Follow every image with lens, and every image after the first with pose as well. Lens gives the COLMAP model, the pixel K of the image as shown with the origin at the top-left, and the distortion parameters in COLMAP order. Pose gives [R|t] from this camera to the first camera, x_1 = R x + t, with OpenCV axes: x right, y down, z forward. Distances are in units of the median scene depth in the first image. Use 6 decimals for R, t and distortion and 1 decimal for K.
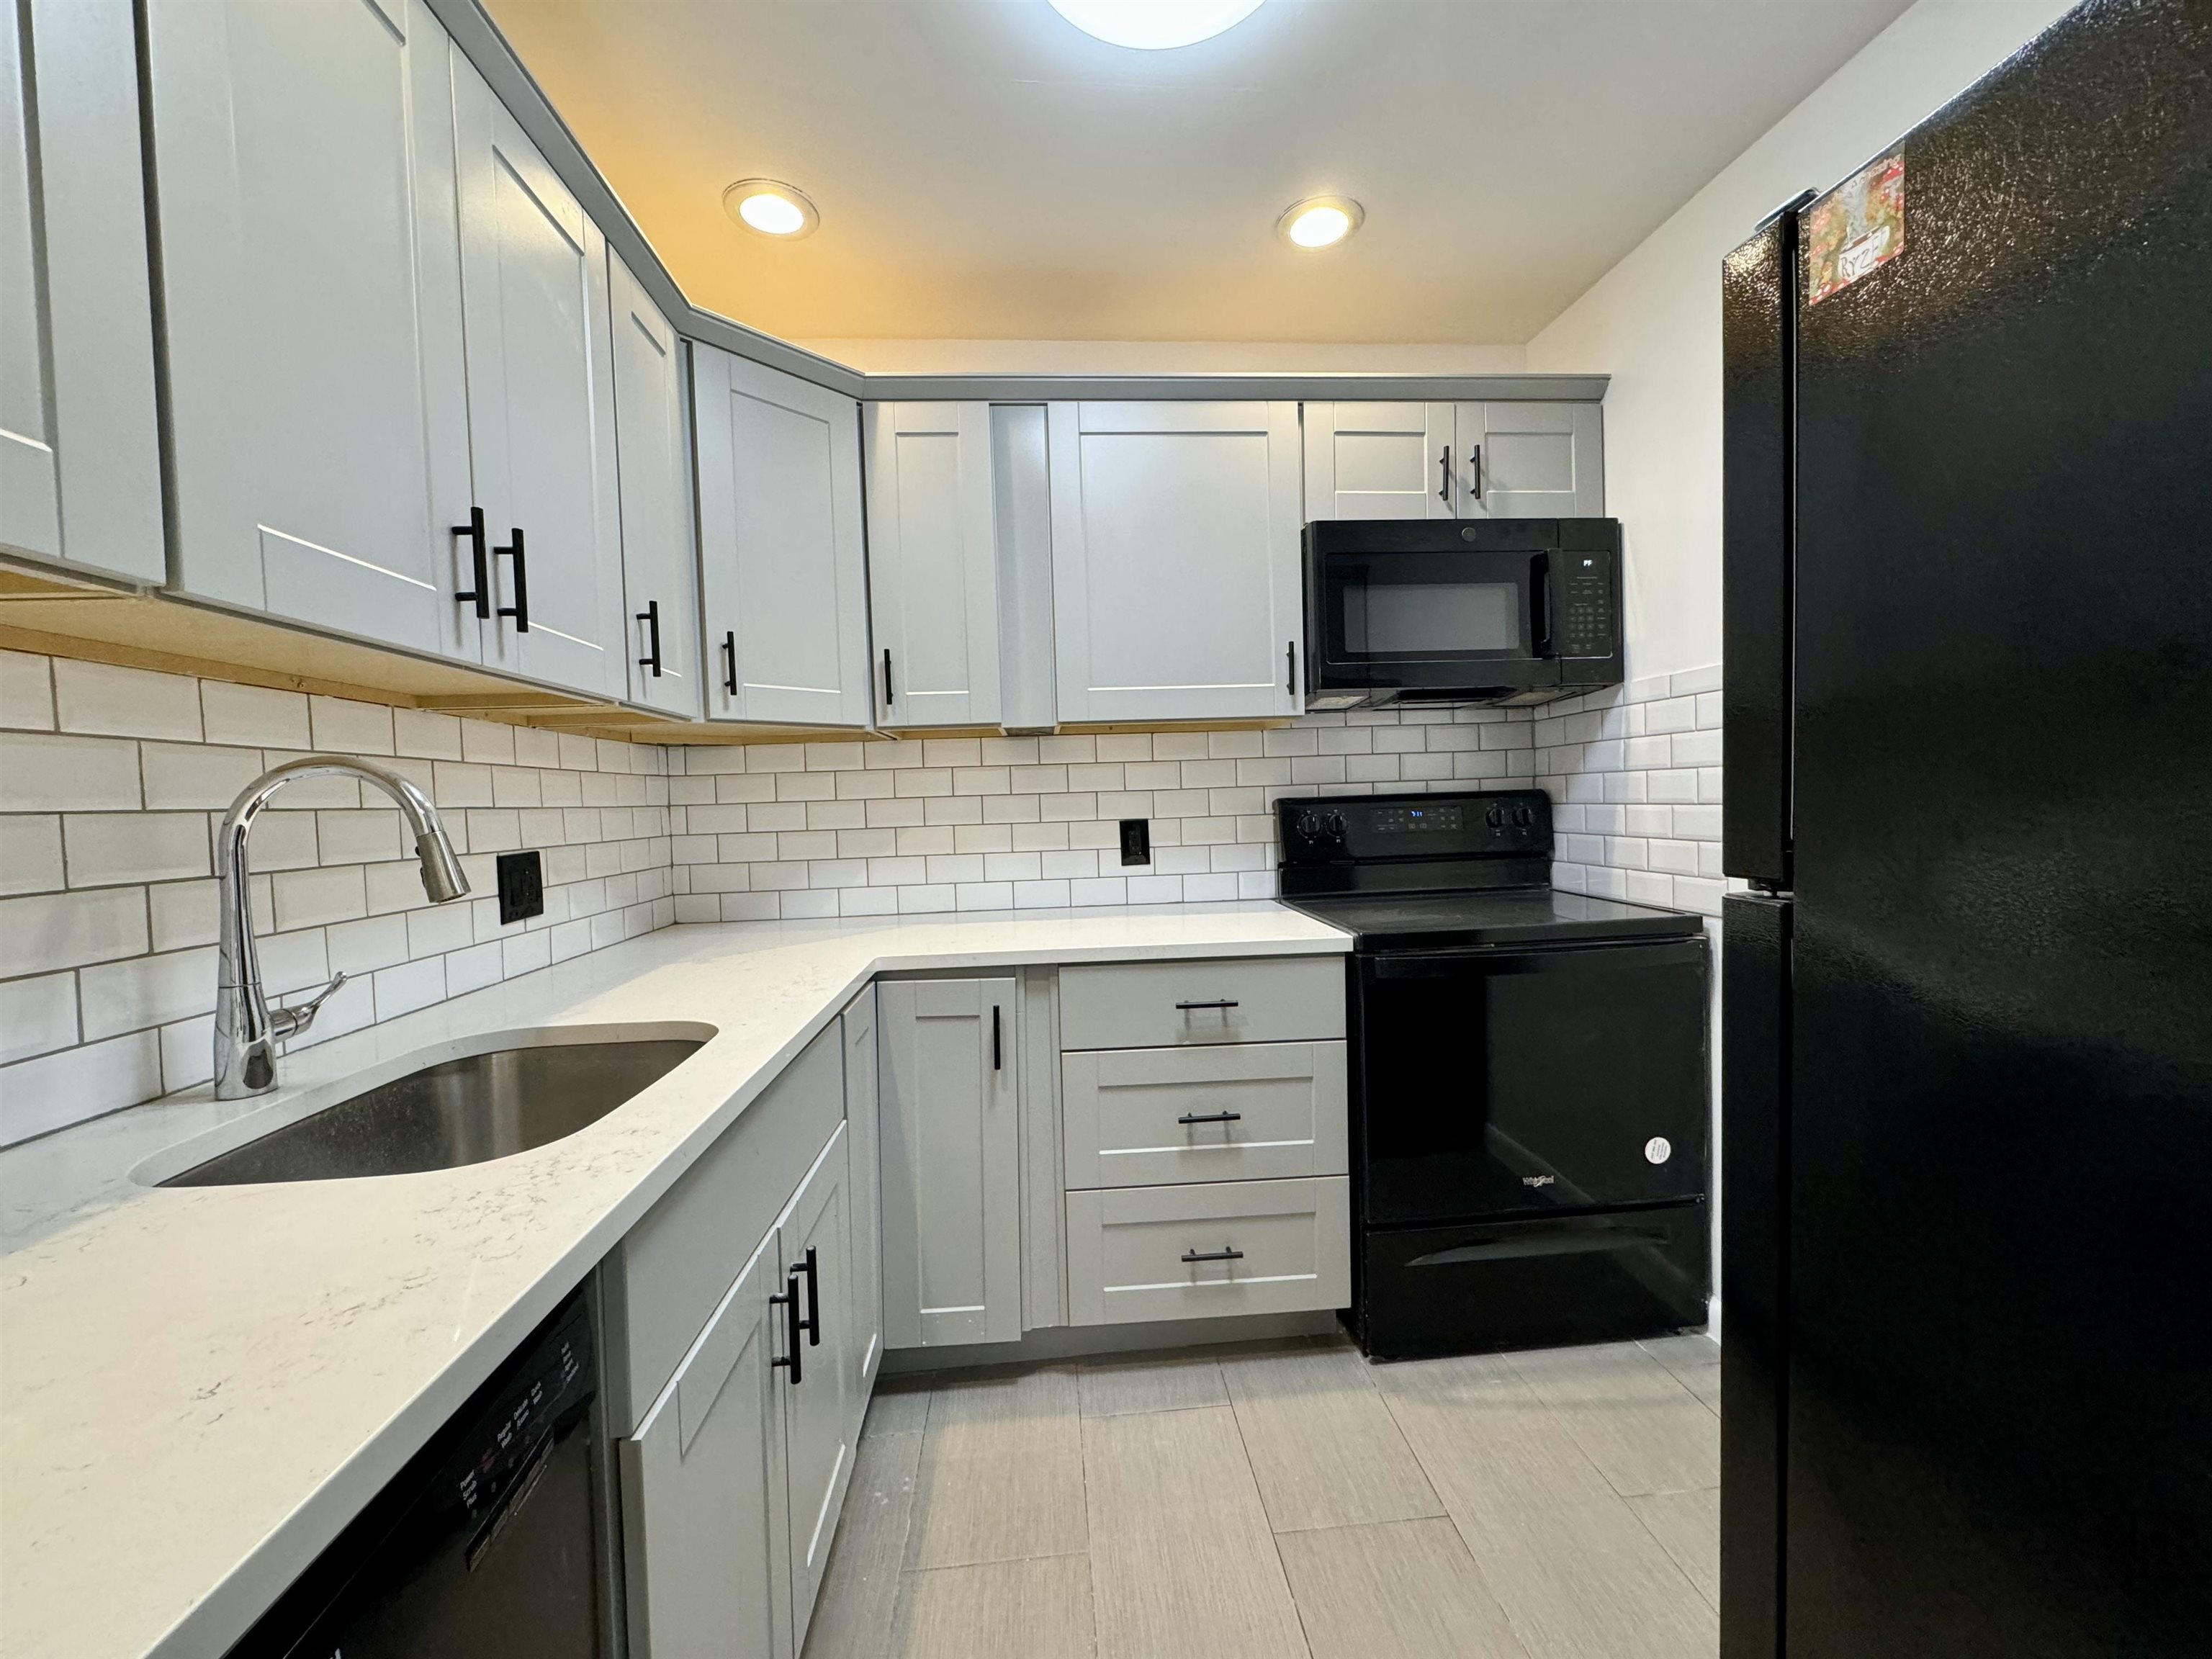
lens RADIAL K [[885.2, 0, 1106.5], [0, 885.2, 824.1], [0, 0, 1]] dist [-0.000768, -0.000067]
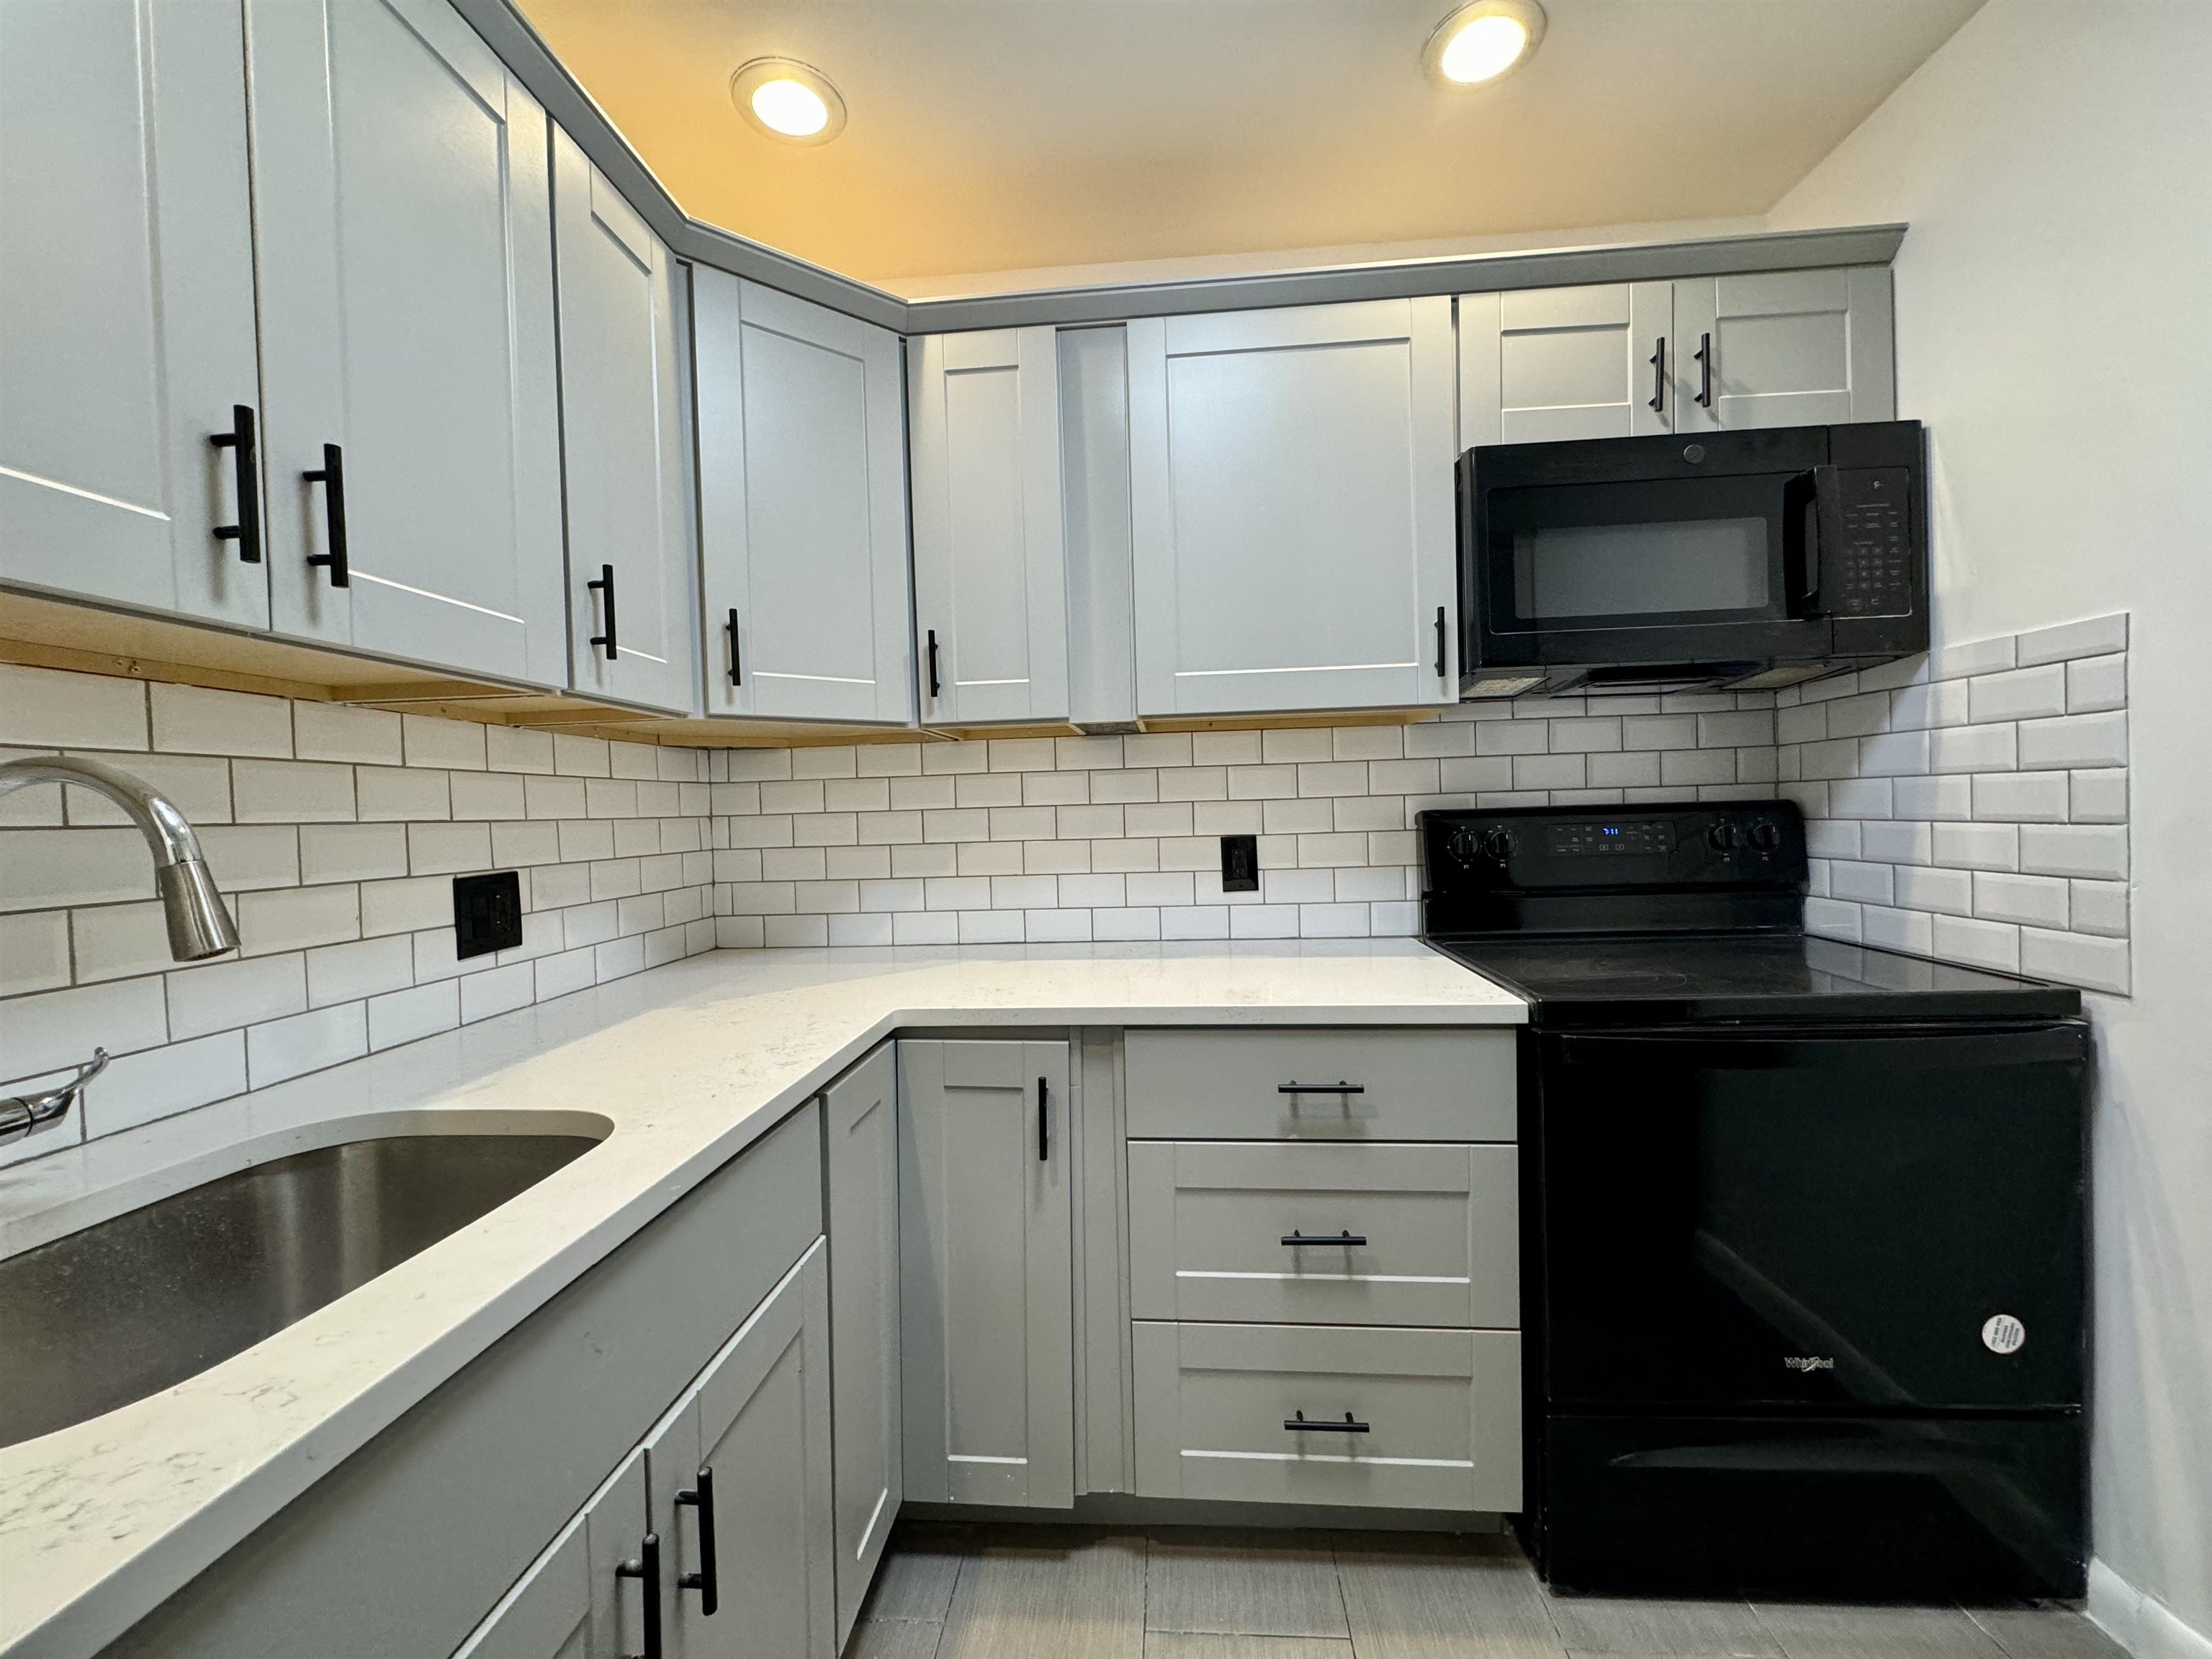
lens RADIAL K [[885.2, 0, 1104.8], [0, 885.2, 822.9], [0, 0, 1]] dist [-0.000768, -0.000067]
pose [[0.987906, 0.005992, -0.154939, 0.045896], [-0.007282, 0.999943, -0.007759, -0.012505], [0.154883, 0.008793, 0.987894, 0.222615]]
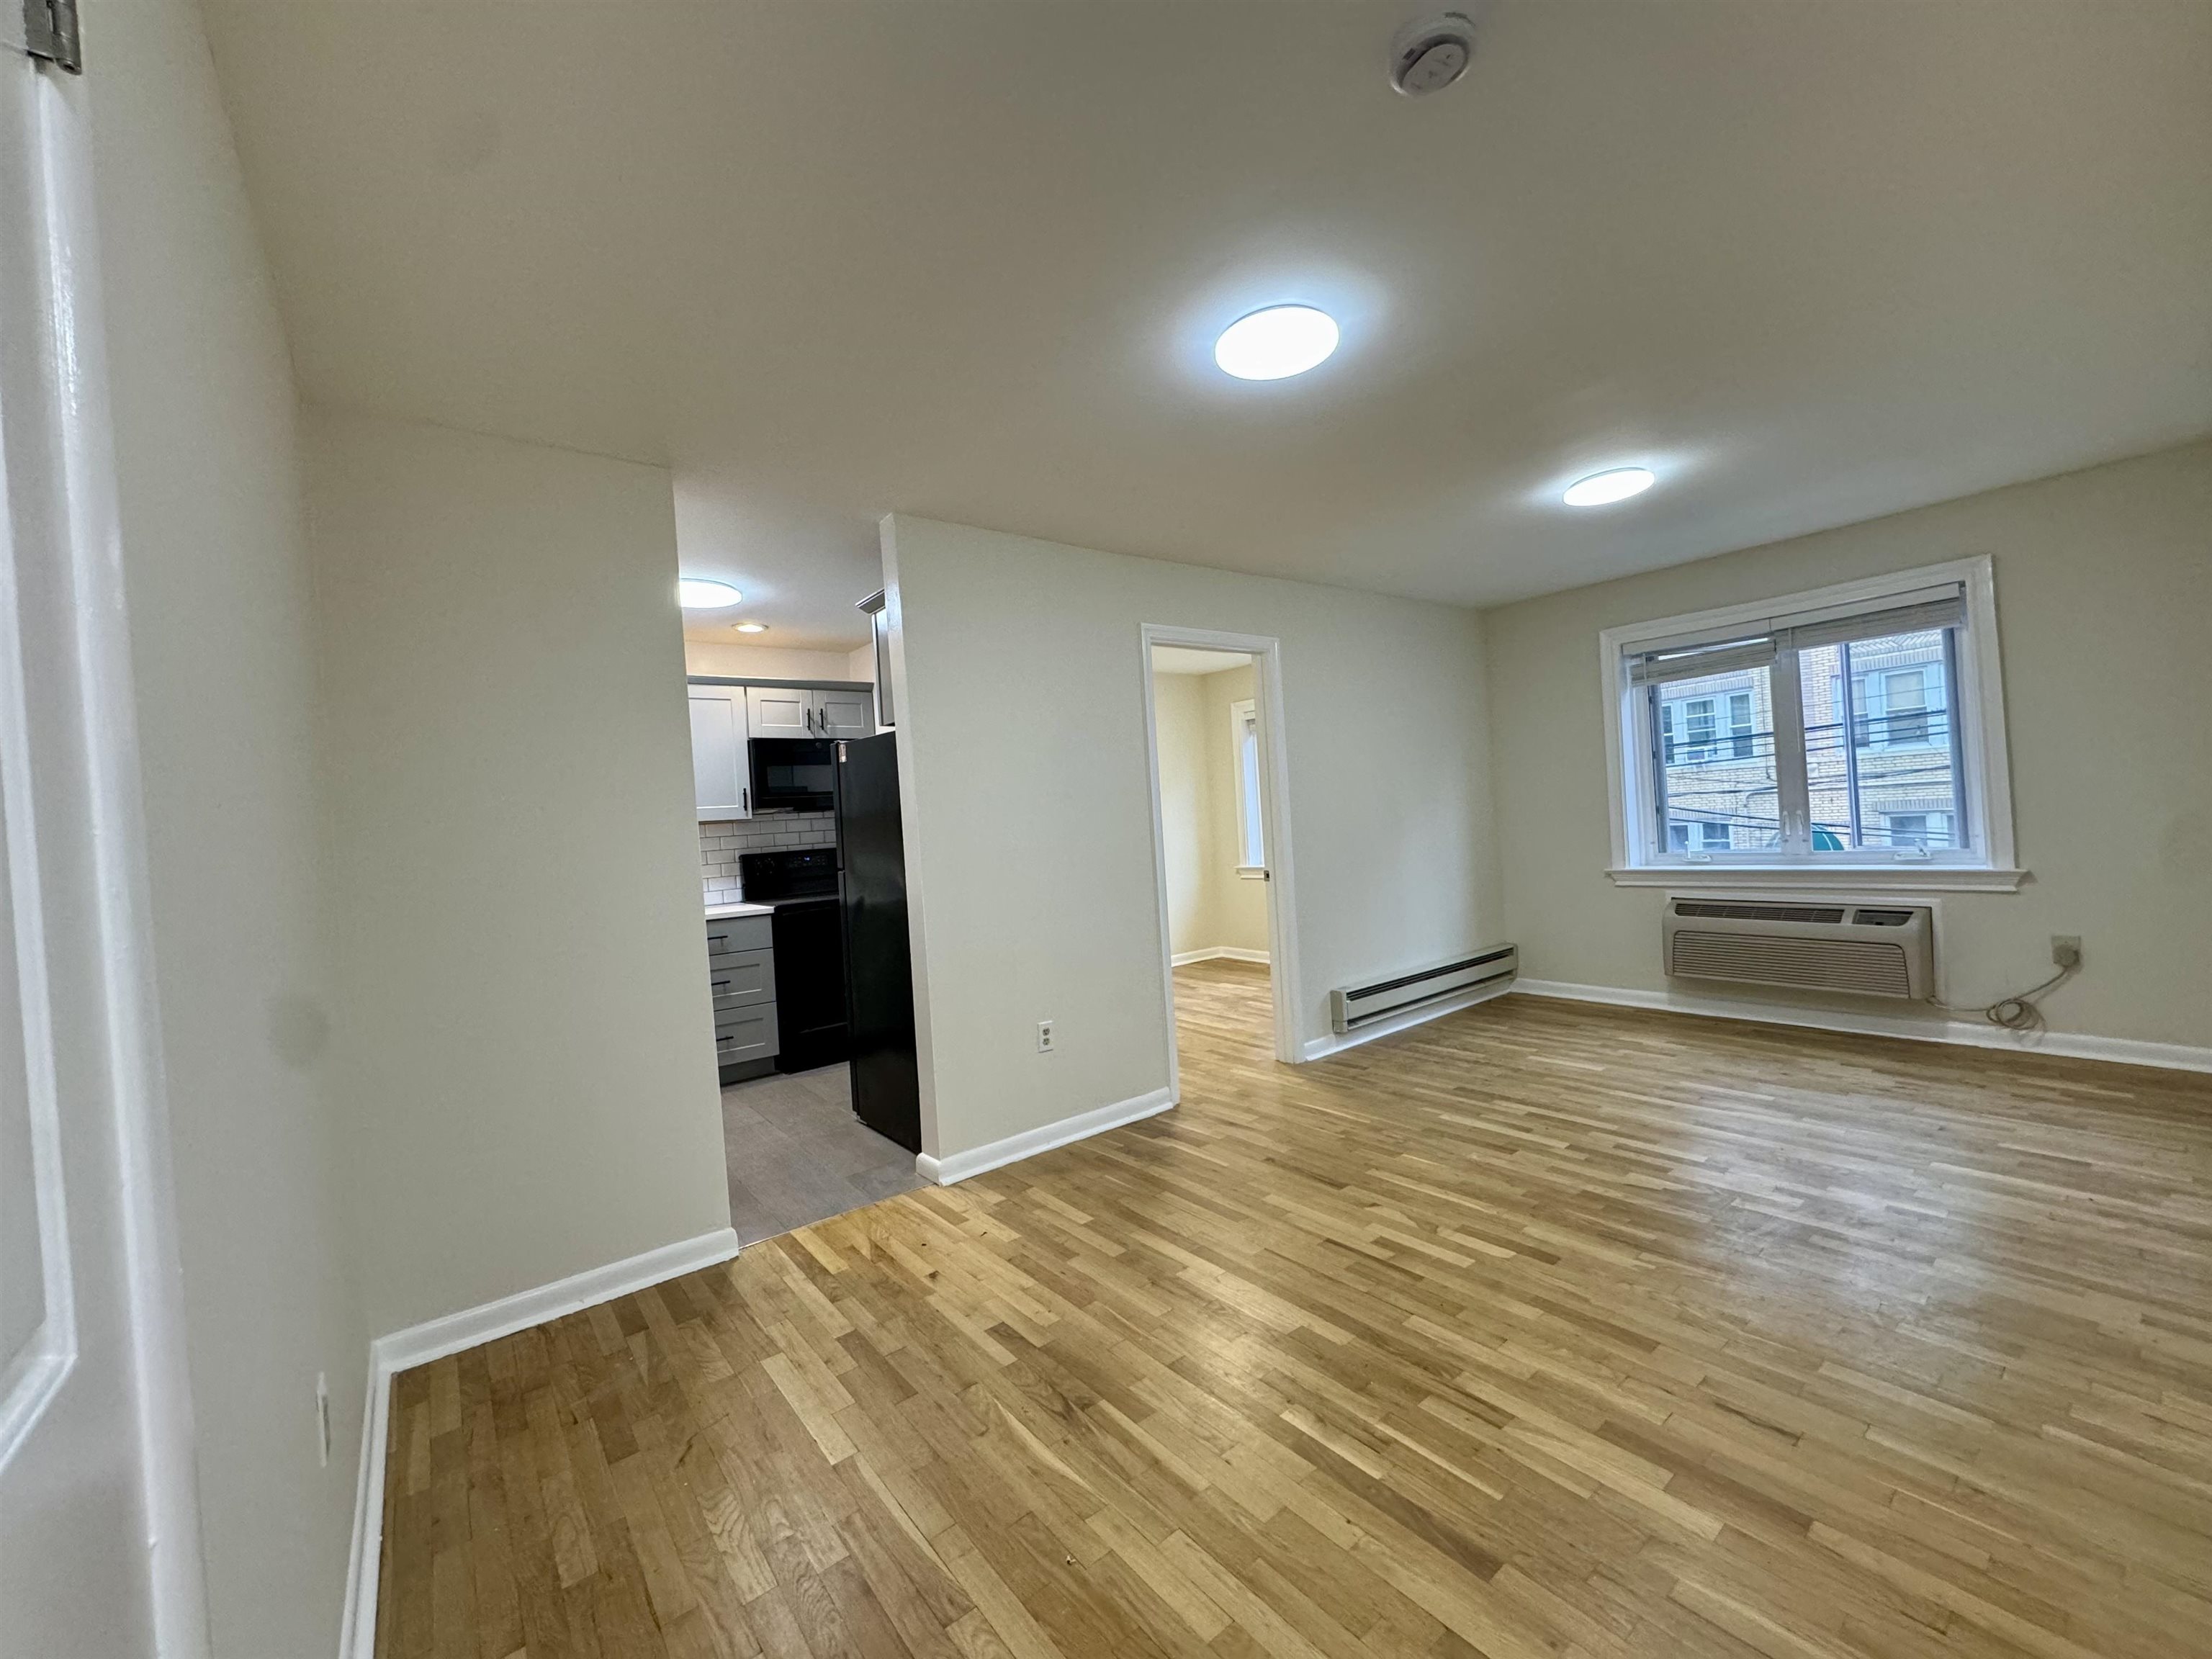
lens RADIAL K [[885.2, 0, 1111.5], [0, 885.2, 831.5], [0, 0, 1]] dist [-0.000768, -0.000067]
pose [[0.829493, -0.023831, 0.558008, -0.334217], [0.050430, 0.998204, -0.032335, 0.038080], [-0.556236, 0.054962, 0.829205, -1.667293]]
